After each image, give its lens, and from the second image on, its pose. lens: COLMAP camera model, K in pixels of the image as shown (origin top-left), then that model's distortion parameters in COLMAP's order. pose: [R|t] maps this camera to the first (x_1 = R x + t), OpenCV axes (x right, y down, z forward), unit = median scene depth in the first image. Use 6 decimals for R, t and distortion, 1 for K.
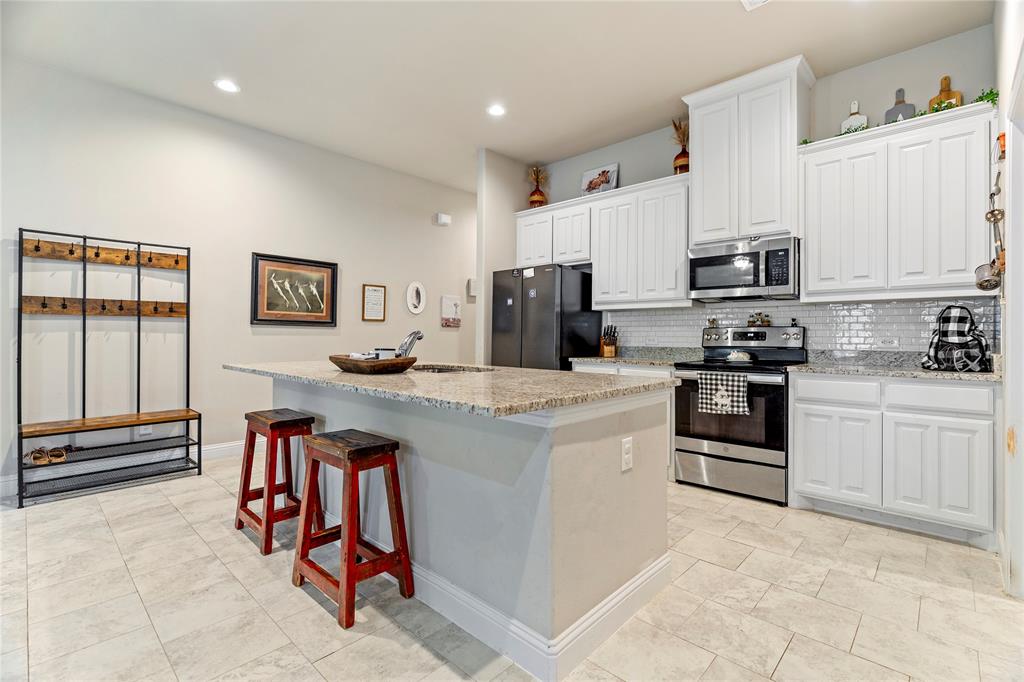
lens RADIAL K [[468.1, 0, 508.8], [0, 468.1, 332.7], [0, 0, 1]] dist [-0.009031, 0.001654]
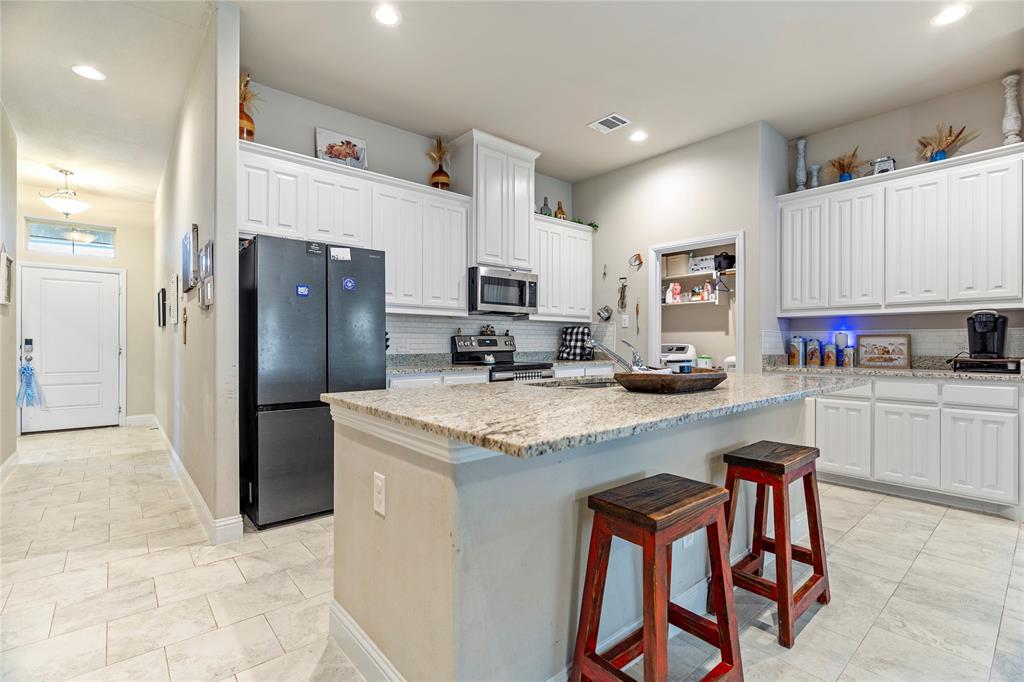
lens RADIAL K [[468.1, 0, 518.8], [0, 468.1, 344.9], [0, 0, 1]] dist [-0.009031, 0.001654]
pose [[0.091883, -0.010397, 0.995716, -0.850813], [-0.007766, 0.999908, 0.011158, -0.001968], [-0.995740, -0.008758, 0.091794, 0.908319]]
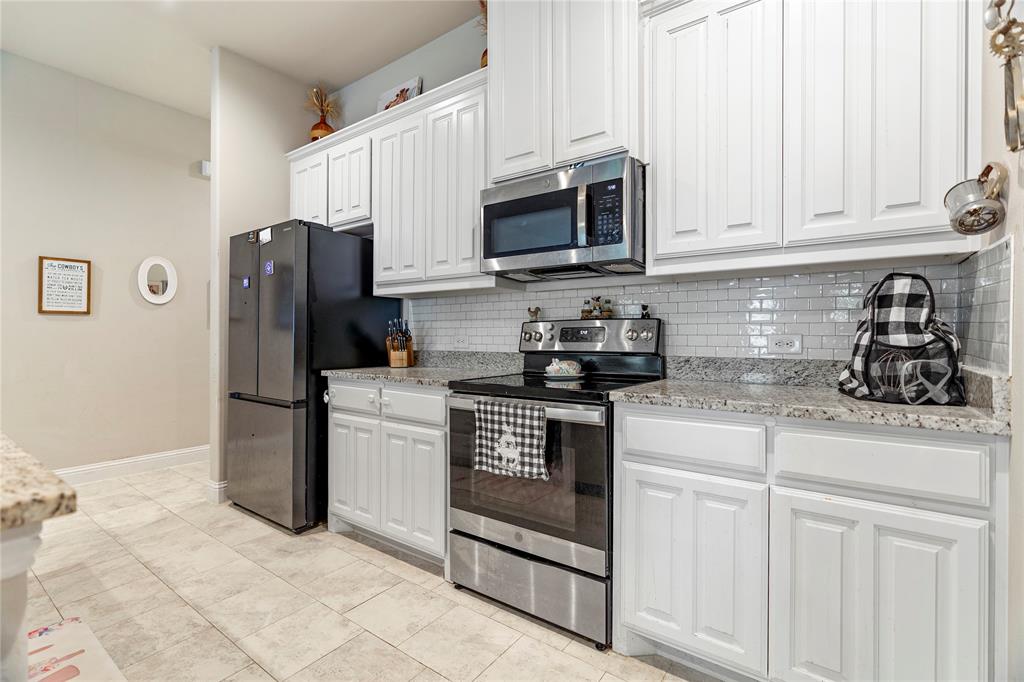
lens RADIAL K [[468.1, 0, 508.0], [0, 468.1, 336.6], [0, 0, 1]] dist [-0.009031, 0.001654]
pose [[0.991724, -0.005453, 0.128270, 0.385835], [0.004095, 0.999933, 0.010847, 0.003464], [-0.128321, -0.010232, 0.991680, 0.453463]]
